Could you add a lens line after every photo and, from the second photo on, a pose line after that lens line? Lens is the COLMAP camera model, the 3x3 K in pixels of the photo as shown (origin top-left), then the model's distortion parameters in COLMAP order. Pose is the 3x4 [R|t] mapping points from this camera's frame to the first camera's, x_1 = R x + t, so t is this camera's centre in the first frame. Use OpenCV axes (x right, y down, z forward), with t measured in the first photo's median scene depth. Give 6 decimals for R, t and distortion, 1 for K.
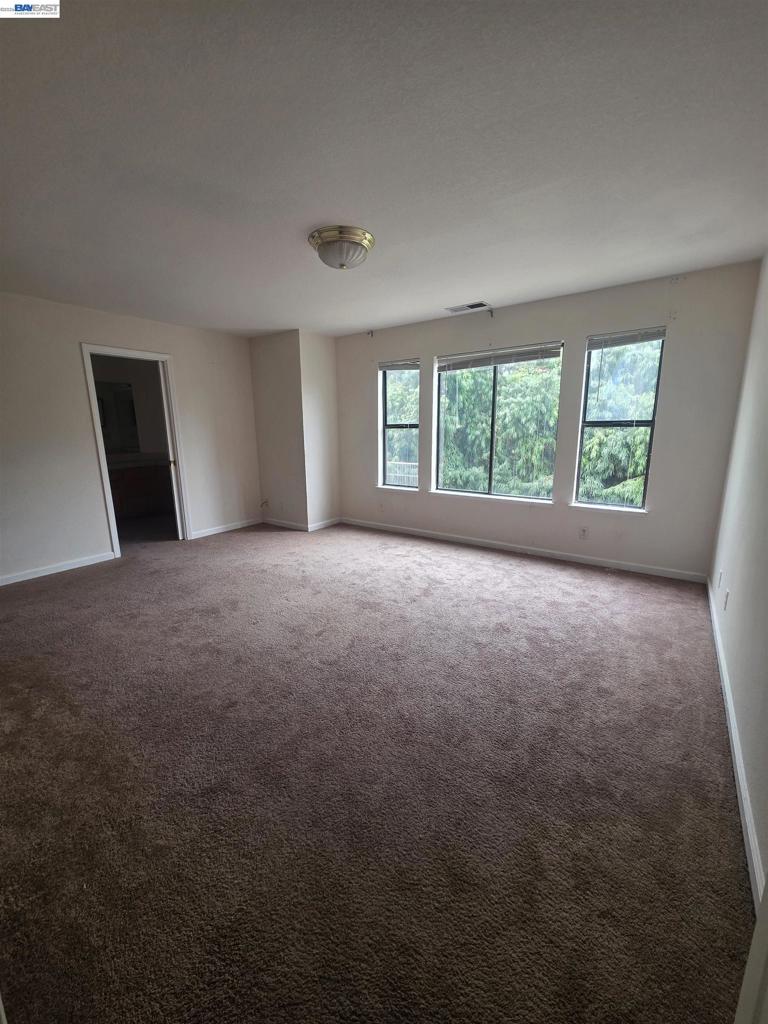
lens RADIAL K [[409.6, 0, 382.4], [0, 409.6, 511.8], [0, 0, 1]] dist [0.002871, 0.000250]
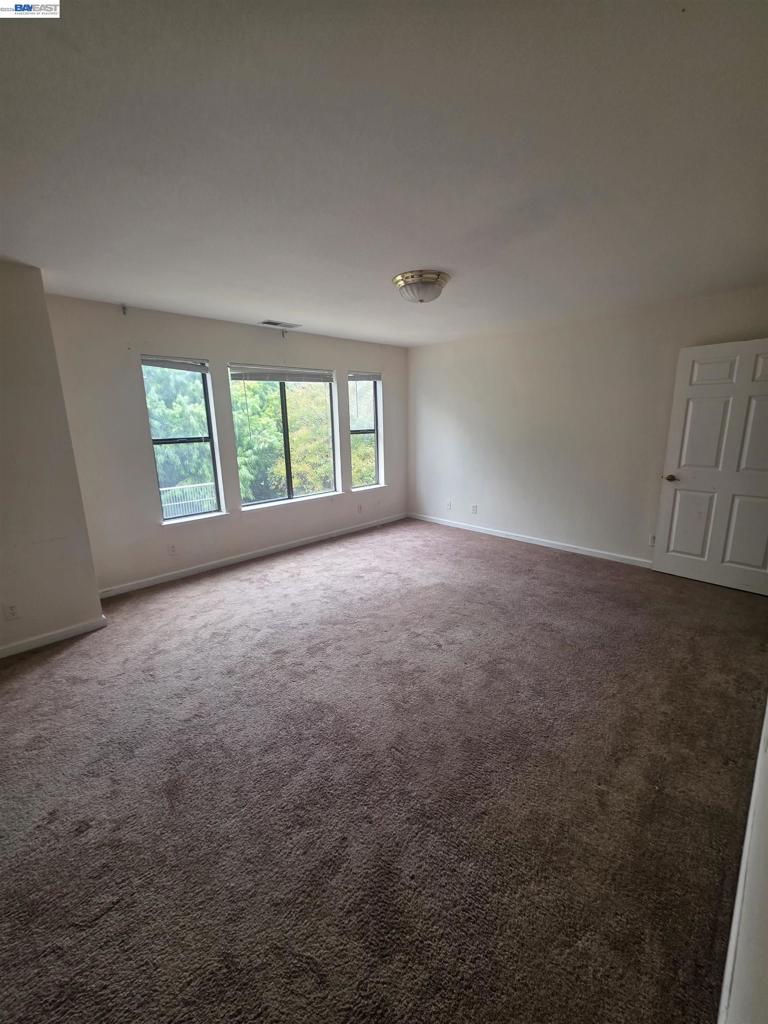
lens RADIAL K [[409.6, 0, 382.4], [0, 409.6, 511.8], [0, 0, 1]] dist [0.002871, 0.000250]
pose [[0.171002, -0.210561, 0.962508, -0.875435], [0.223029, 0.959813, 0.170347, -0.164058], [-0.959696, 0.185537, 0.211091, 0.633852]]
